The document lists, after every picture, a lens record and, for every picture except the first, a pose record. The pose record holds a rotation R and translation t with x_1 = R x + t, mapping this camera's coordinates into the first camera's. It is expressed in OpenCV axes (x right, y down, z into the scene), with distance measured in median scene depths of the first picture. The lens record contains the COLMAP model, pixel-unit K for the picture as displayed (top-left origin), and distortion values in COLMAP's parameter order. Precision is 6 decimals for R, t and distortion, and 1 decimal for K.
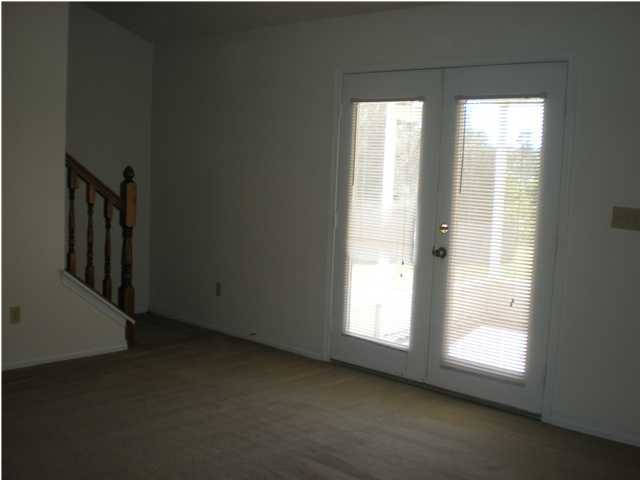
lens RADIAL K [[701.2, 0, 320.0], [0, 701.2, 240.0], [0, 0, 1]] dist [-0.103872, -0.054649]
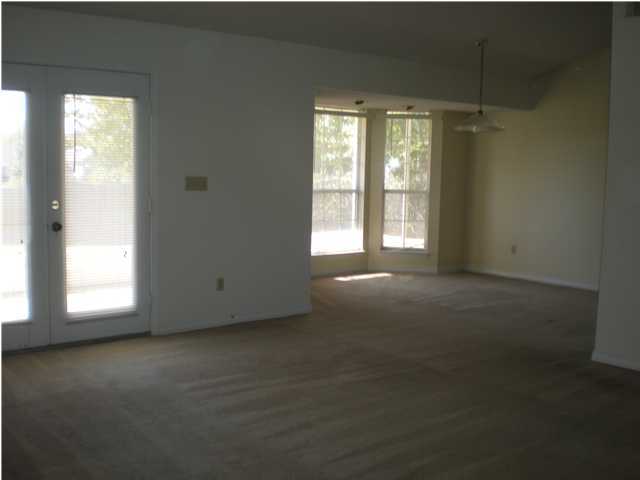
lens RADIAL K [[701.2, 0, 320.0], [0, 701.2, 240.0], [0, 0, 1]] dist [-0.103872, -0.054649]
pose [[0.131282, -0.135392, 0.982056, -0.943857], [0.082872, 0.988661, 0.125224, -0.070104], [-0.987875, 0.064946, 0.141013, 0.444561]]
